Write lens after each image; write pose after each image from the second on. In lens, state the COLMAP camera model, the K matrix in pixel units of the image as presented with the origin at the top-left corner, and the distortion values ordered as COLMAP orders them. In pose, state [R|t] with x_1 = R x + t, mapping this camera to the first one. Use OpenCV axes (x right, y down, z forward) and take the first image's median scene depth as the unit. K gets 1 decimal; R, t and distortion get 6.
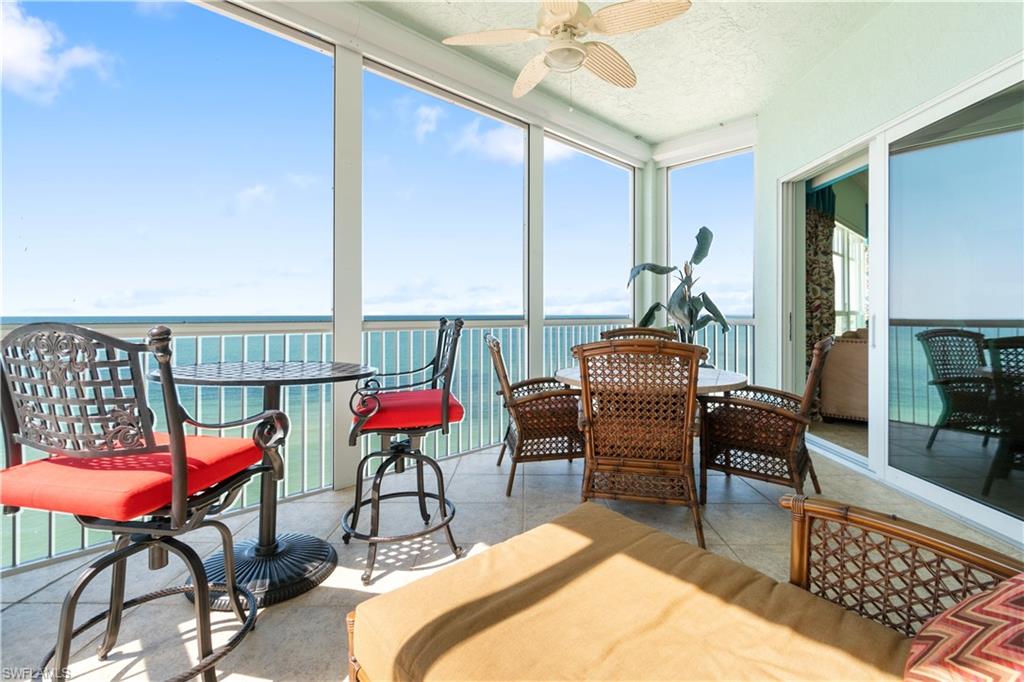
lens RADIAL K [[448.6, 0, 512.6], [0, 448.6, 315.7], [0, 0, 1]] dist [-0.001380, -0.000158]
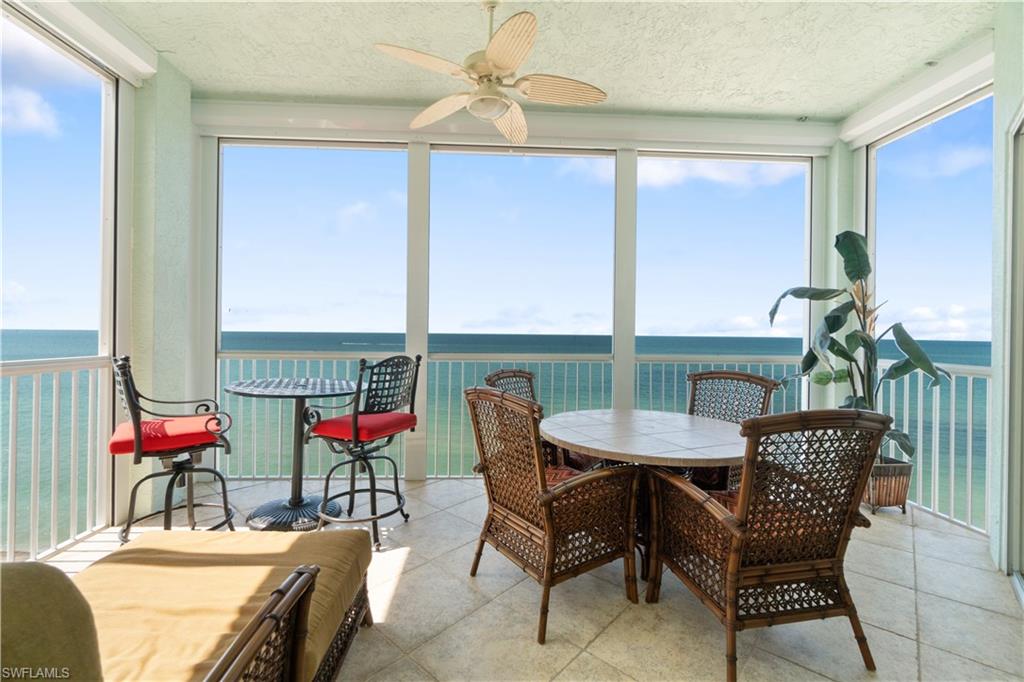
lens RADIAL K [[442.1, 0, 512.0], [0, 442.1, 341.0], [0, 0, 1]] dist [-0.001540, -0.000132]
pose [[0.766596, 0.012702, -0.642004, 0.455444], [-0.014625, 0.999890, 0.002320, -0.022630], [0.641963, 0.007611, 0.766698, 0.142756]]
